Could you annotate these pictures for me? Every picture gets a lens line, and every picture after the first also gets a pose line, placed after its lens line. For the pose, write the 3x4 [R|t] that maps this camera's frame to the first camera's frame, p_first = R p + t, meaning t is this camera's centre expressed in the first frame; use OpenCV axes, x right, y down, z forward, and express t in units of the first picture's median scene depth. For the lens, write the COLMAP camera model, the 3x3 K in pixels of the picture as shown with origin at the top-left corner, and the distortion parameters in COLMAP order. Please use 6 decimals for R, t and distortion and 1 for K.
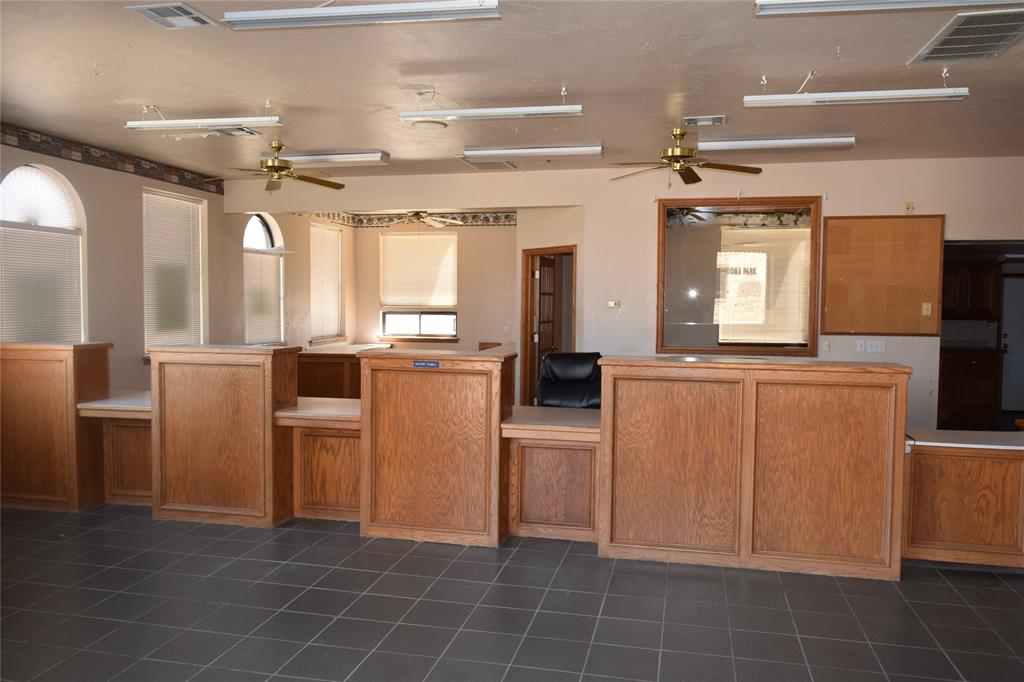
lens RADIAL K [[809.8, 0, 513.7], [0, 809.8, 346.0], [0, 0, 1]] dist [0.003744, -0.001710]
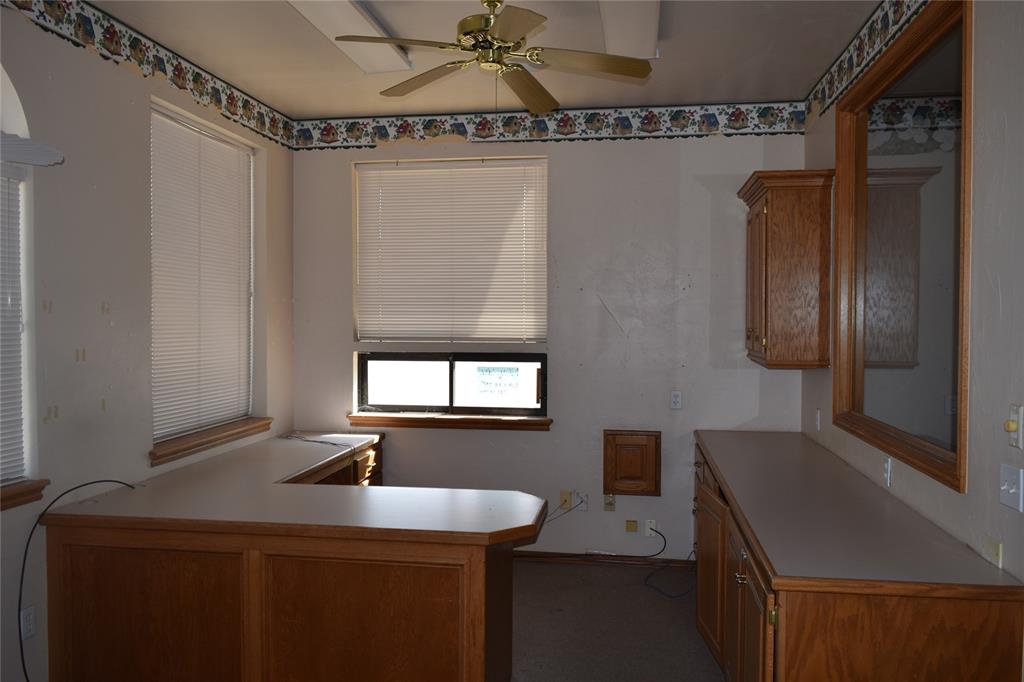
lens RADIAL K [[809.8, 0, 512.1], [0, 809.8, 337.4], [0, 0, 1]] dist [0.003744, -0.001710]
pose [[0.997826, -0.005964, 0.065636, -0.111942], [0.008062, 0.999464, -0.031741, -0.036989], [-0.065412, 0.032201, 0.997339, 0.587728]]
